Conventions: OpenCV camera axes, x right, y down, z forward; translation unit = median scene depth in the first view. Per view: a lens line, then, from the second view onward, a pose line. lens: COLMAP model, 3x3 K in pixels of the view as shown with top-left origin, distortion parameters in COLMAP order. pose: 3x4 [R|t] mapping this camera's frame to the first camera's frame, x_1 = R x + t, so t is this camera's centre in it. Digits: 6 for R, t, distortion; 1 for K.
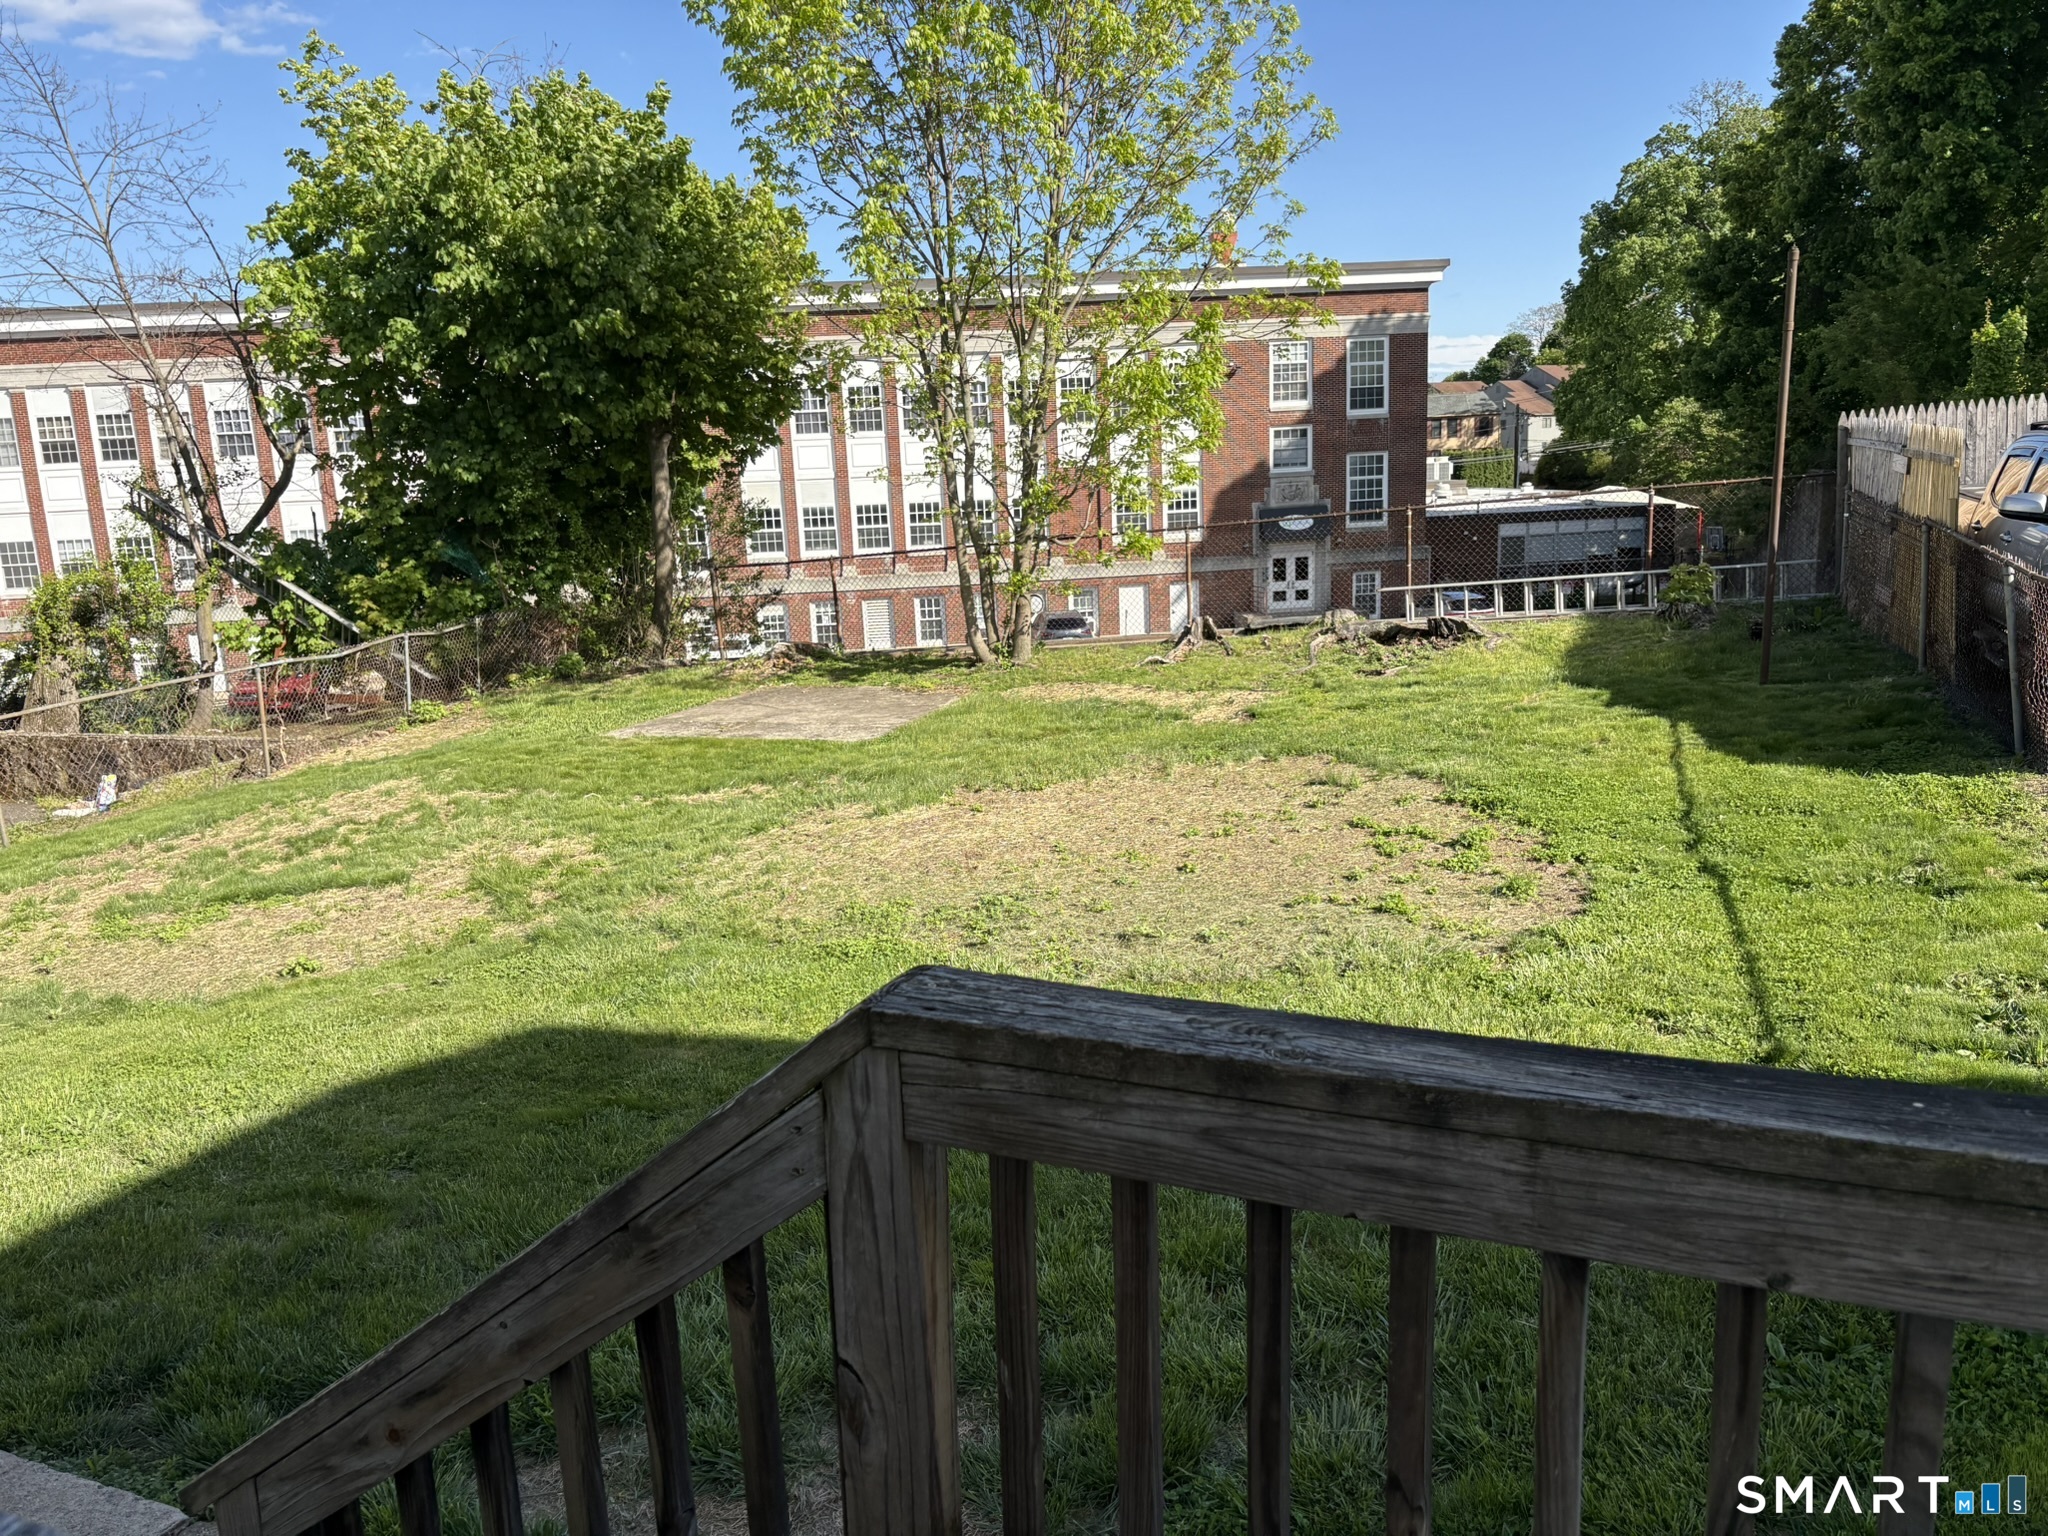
lens RADIAL K [[1535.4, 0, 995.7], [0, 1535.4, 768.9], [0, 0, 1]] dist [0.060584, -0.053953]
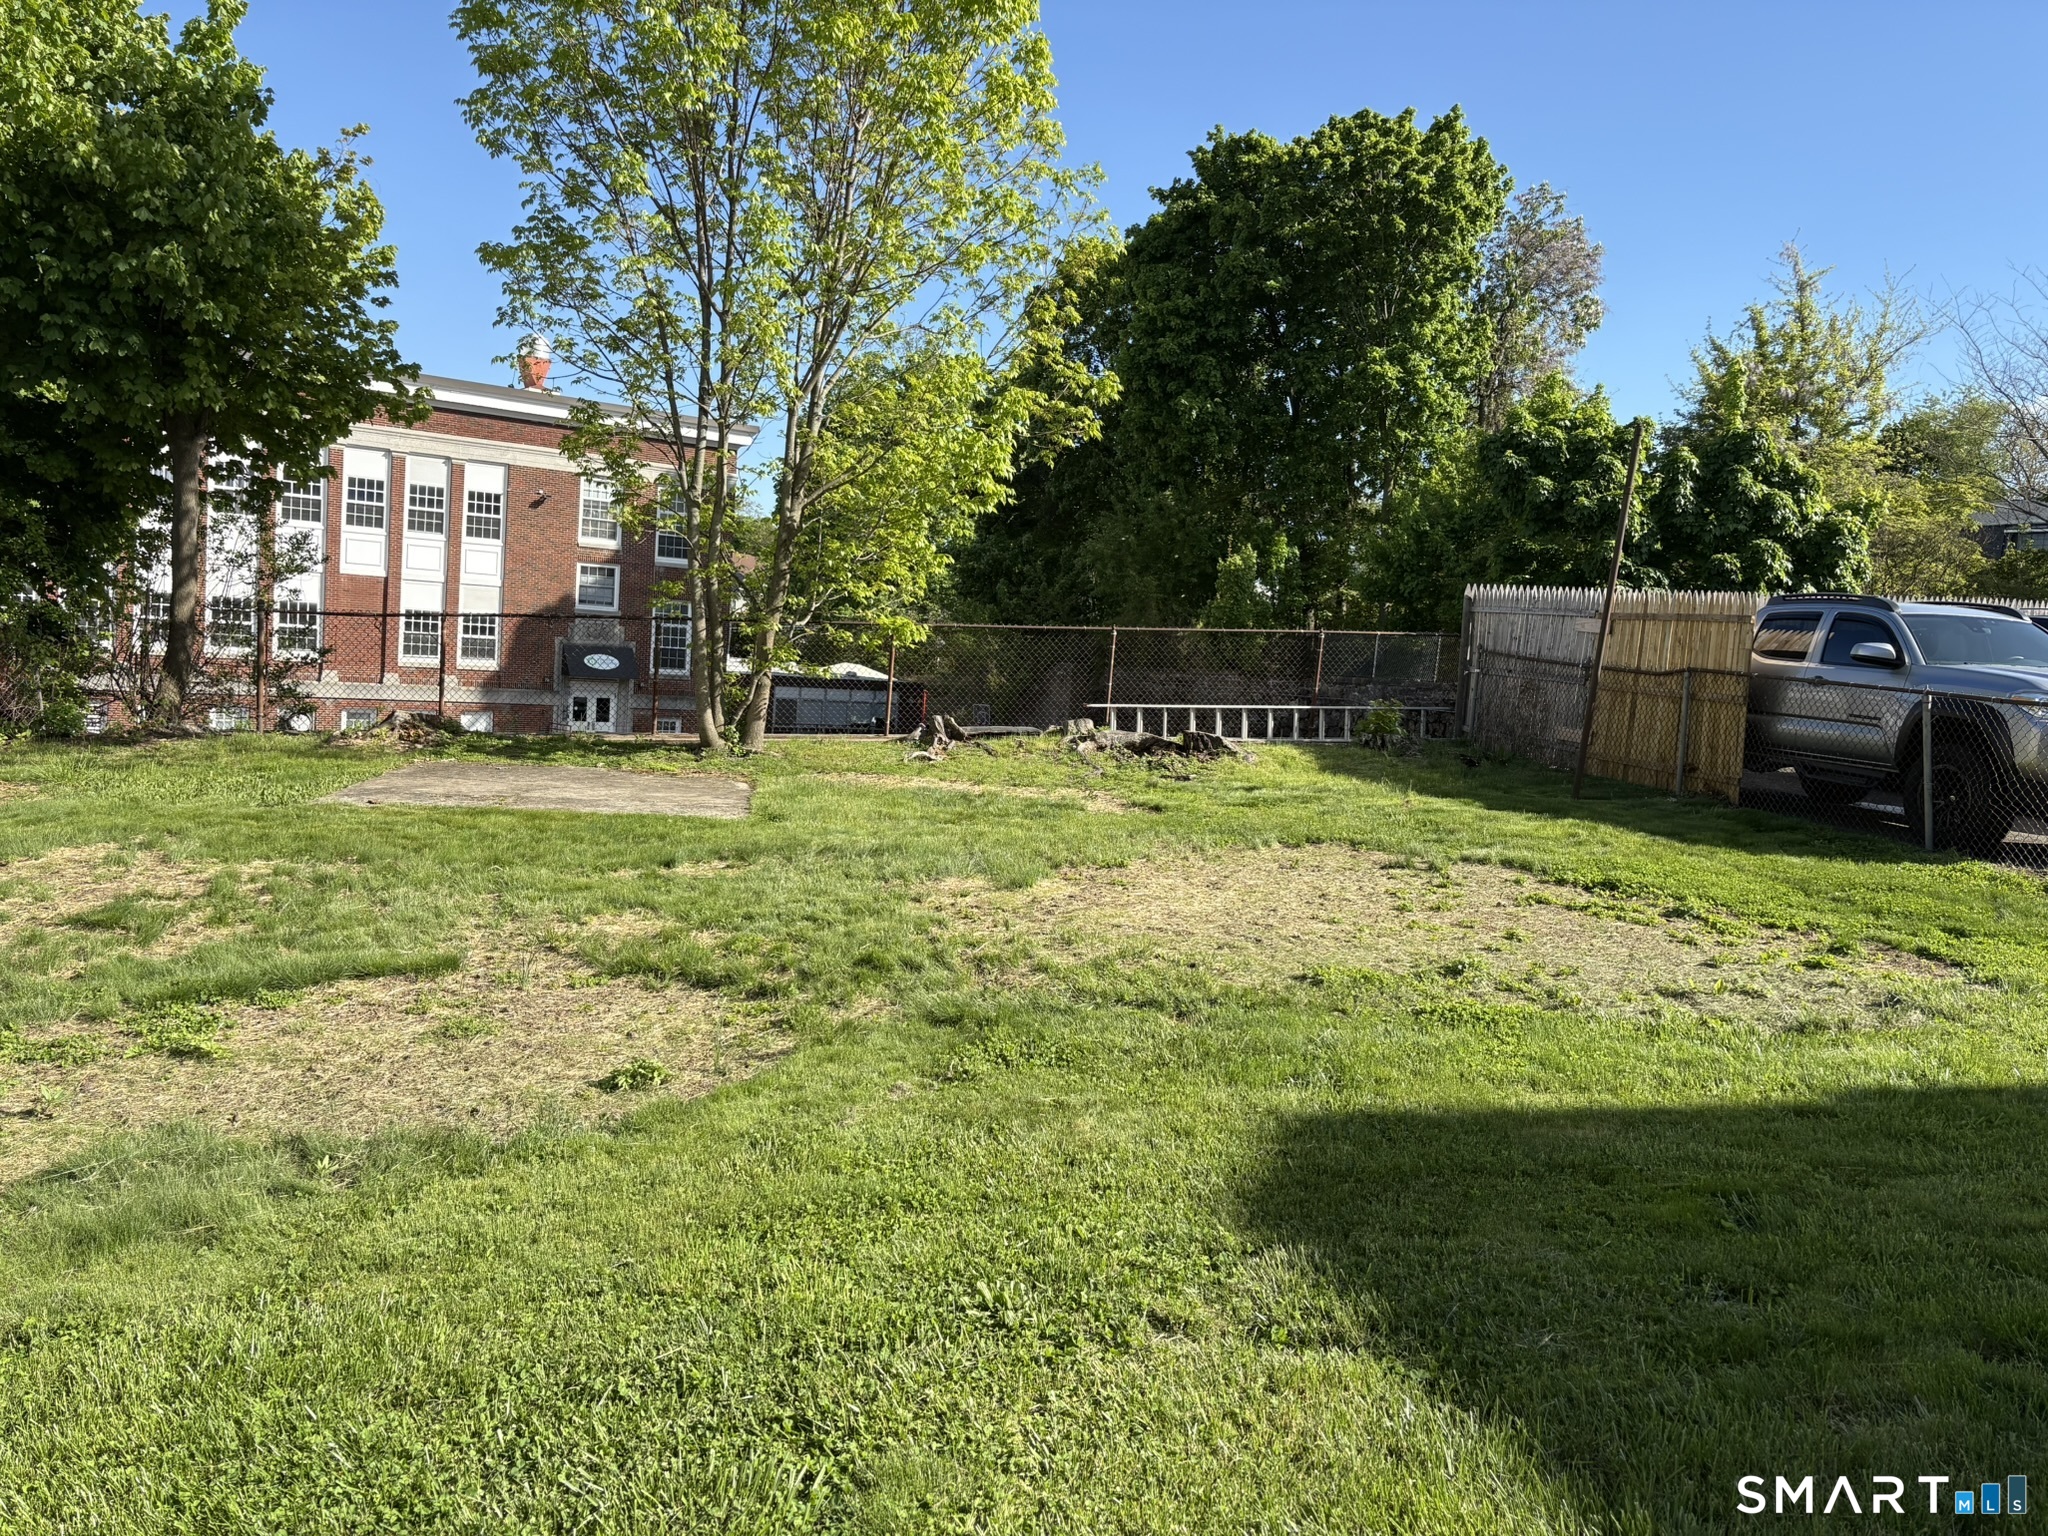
lens RADIAL K [[1535.4, 0, 995.7], [0, 1535.4, 768.9], [0, 0, 1]] dist [0.060584, -0.053953]
pose [[0.848250, 0.062892, 0.525849, -0.099662], [-0.006139, 0.994025, -0.108984, 0.010880], [-0.529561, 0.089218, 0.843567, 0.057956]]
